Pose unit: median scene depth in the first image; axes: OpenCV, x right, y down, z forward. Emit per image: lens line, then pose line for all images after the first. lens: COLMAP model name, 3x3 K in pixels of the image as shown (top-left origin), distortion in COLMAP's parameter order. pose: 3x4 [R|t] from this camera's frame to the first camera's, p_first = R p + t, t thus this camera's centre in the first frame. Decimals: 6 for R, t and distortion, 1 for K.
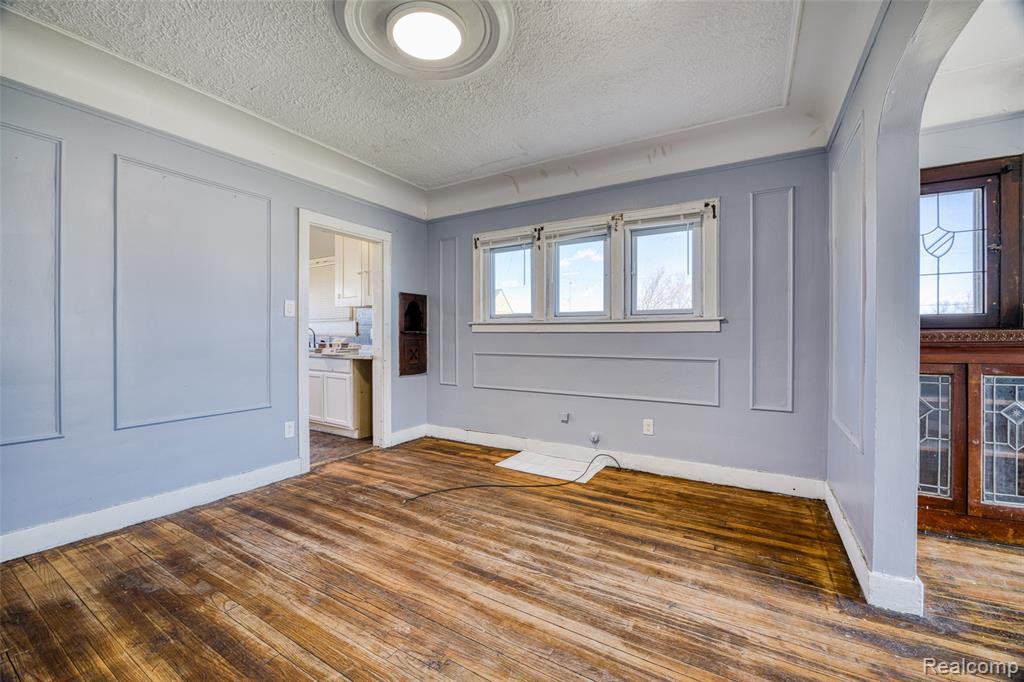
lens RADIAL K [[410.7, 0, 489.6], [0, 410.7, 337.7], [0, 0, 1]] dist [-0.000017, 0.004987]
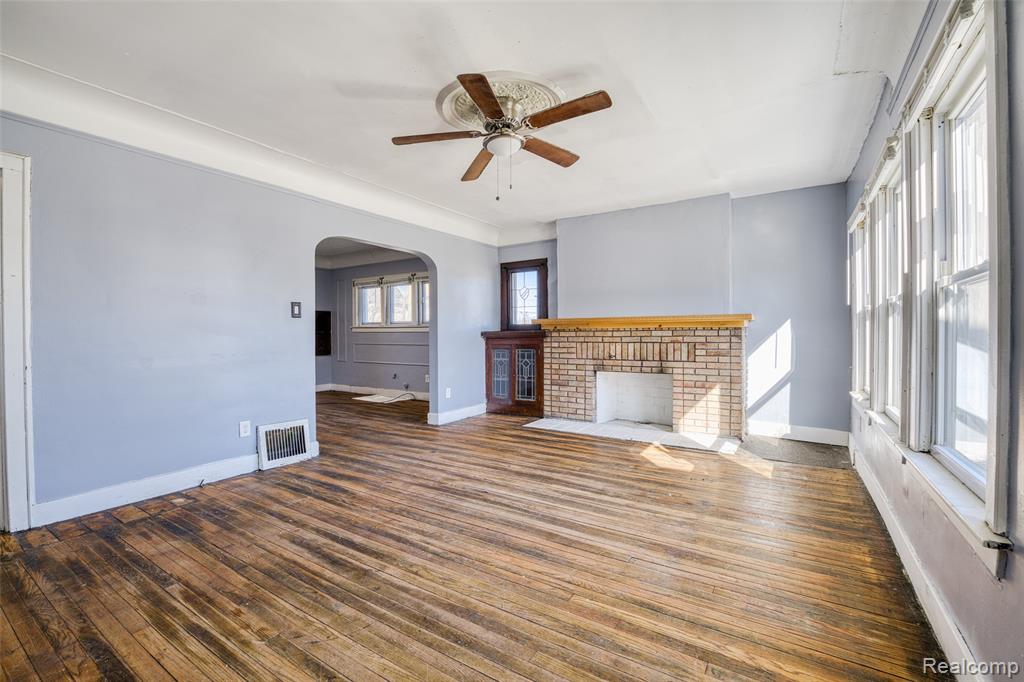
lens RADIAL K [[422.6, 0, 512.0], [0, 422.6, 341.0], [0, 0, 1]] dist [-0.000905, -0.000010]
pose [[0.999915, -0.002837, 0.012752, 0.946207], [0.002783, 0.999987, 0.004250, 0.026336], [-0.012764, -0.004214, 0.999910, -1.302757]]
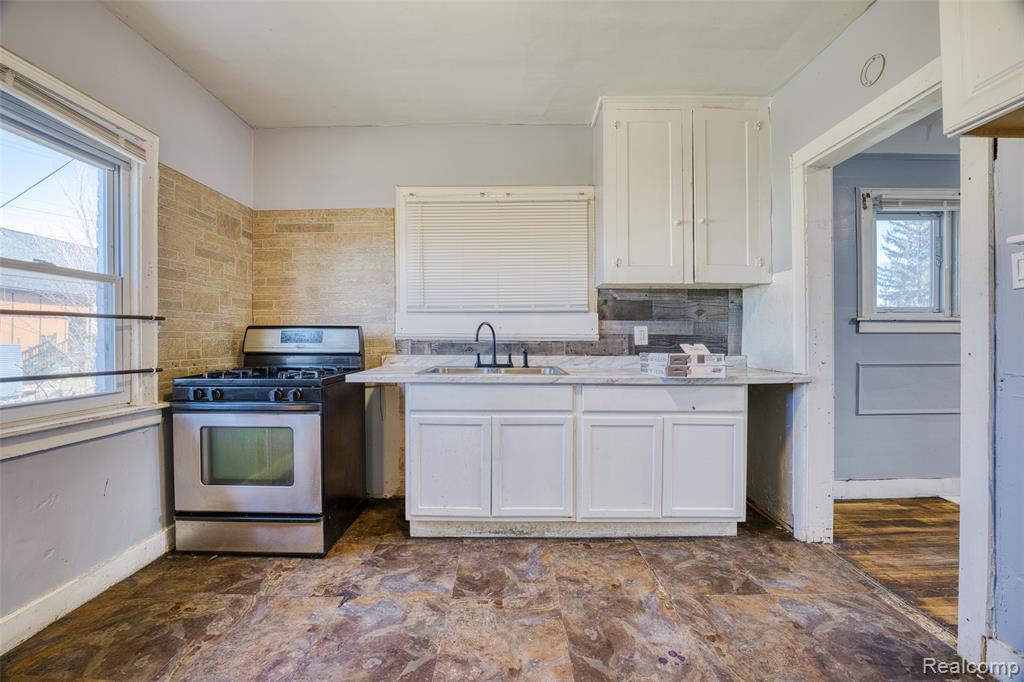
lens RADIAL K [[410.1, 0, 512.0], [0, 410.1, 341.0], [0, 0, 1]] dist [-0.021630, 0.000435]
pose [[0.849527, -0.007532, 0.527491, -1.278563], [0.007446, 0.999970, 0.002287, -0.009404], [-0.527492, 0.001985, 0.849558, 1.086489]]
